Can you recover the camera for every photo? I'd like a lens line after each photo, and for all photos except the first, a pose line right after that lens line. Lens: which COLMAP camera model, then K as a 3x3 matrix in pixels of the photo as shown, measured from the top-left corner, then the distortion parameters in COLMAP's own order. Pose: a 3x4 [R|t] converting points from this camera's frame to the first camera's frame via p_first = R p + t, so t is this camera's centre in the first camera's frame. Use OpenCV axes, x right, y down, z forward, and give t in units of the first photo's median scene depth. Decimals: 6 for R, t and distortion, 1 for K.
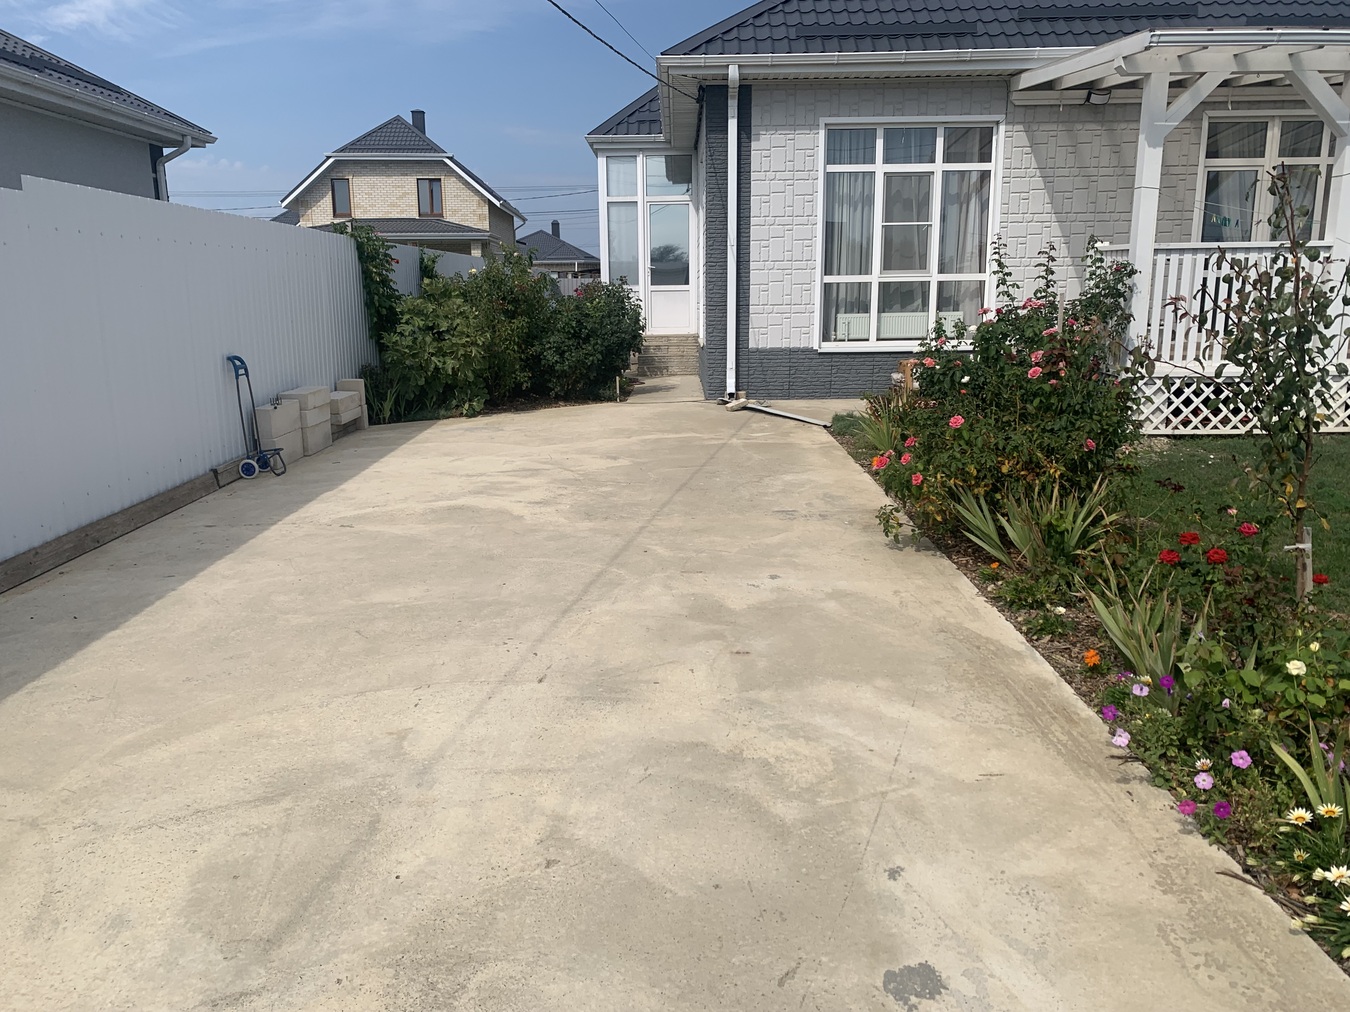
lens RADIAL K [[1030.4, 0, 662.7], [0, 1030.4, 506.0], [0, 0, 1]] dist [0.040974, -0.047345]
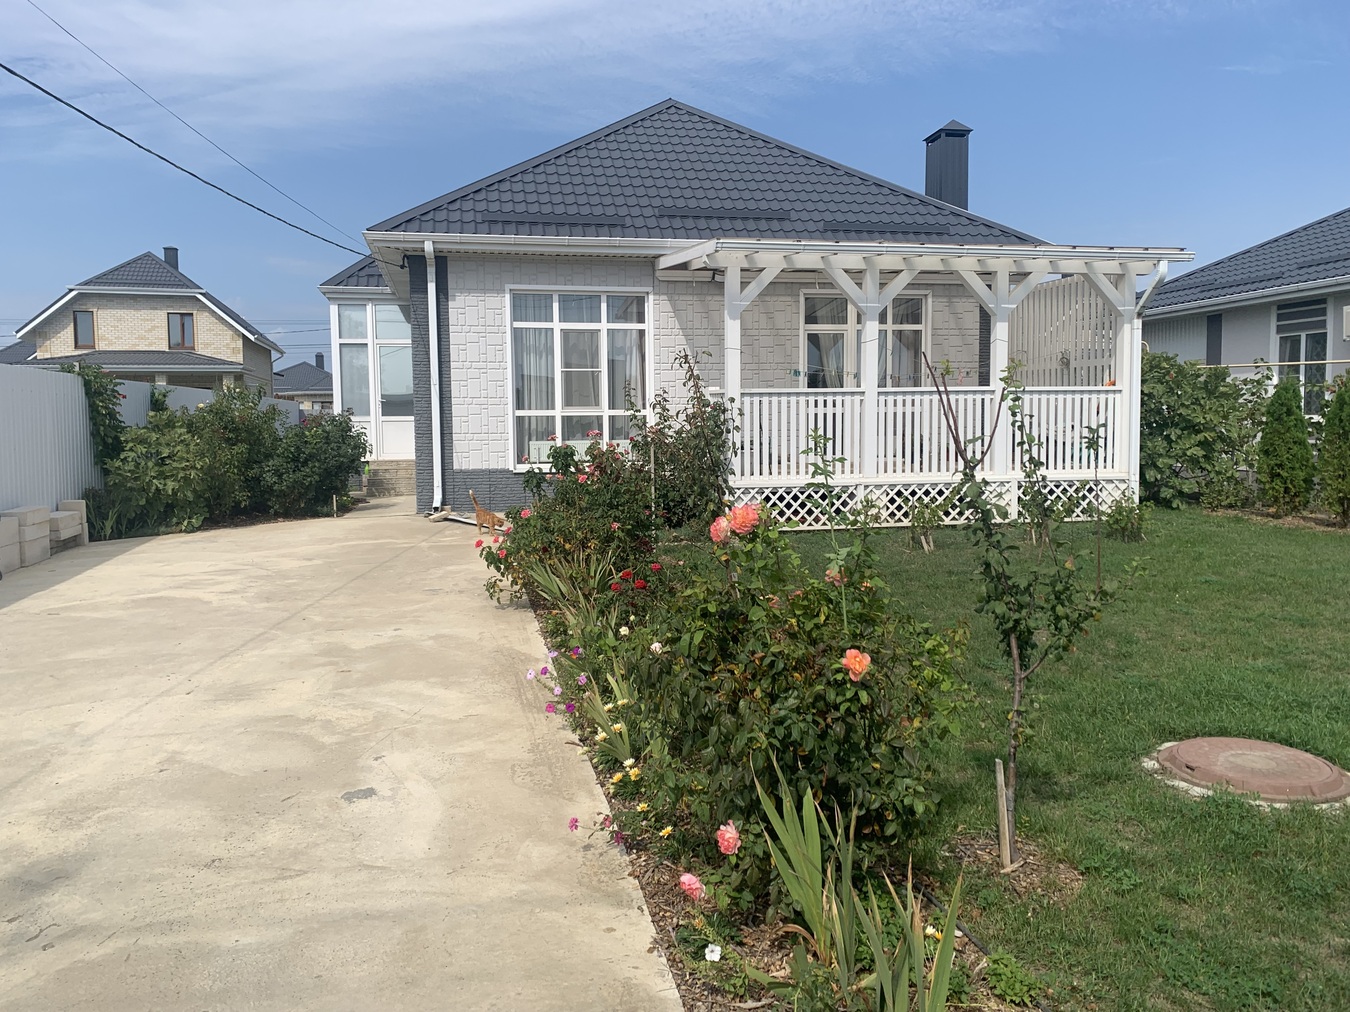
lens RADIAL K [[1030.4, 0, 669.1], [0, 1030.4, 495.7], [0, 0, 1]] dist [0.040974, -0.047345]
pose [[0.977149, -0.014612, 0.212054, 0.084348], [0.042694, 0.990795, -0.128461, 0.041277], [-0.208225, 0.134579, 0.968778, -0.205106]]
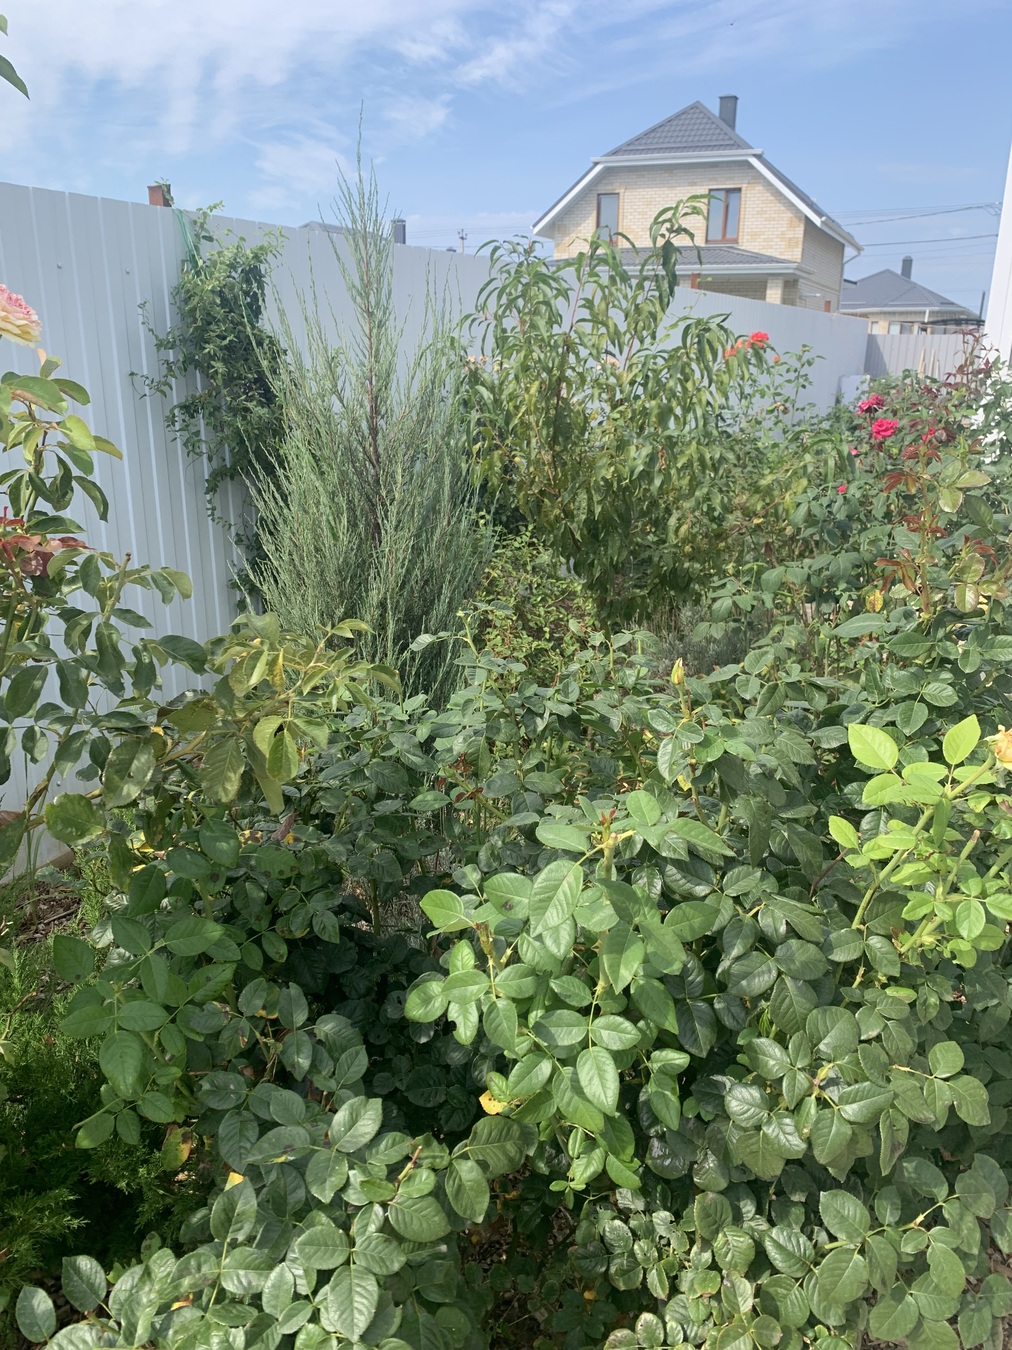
lens RADIAL K [[1030.4, 0, 512.4], [0, 1030.4, 664.2], [0, 0, 1]] dist [0.040974, -0.047345]
pose [[0.899836, 0.152175, -0.408824, -0.045852], [-0.111431, 0.986273, 0.121853, -0.217344], [0.421756, -0.064092, 0.904441, 0.939045]]
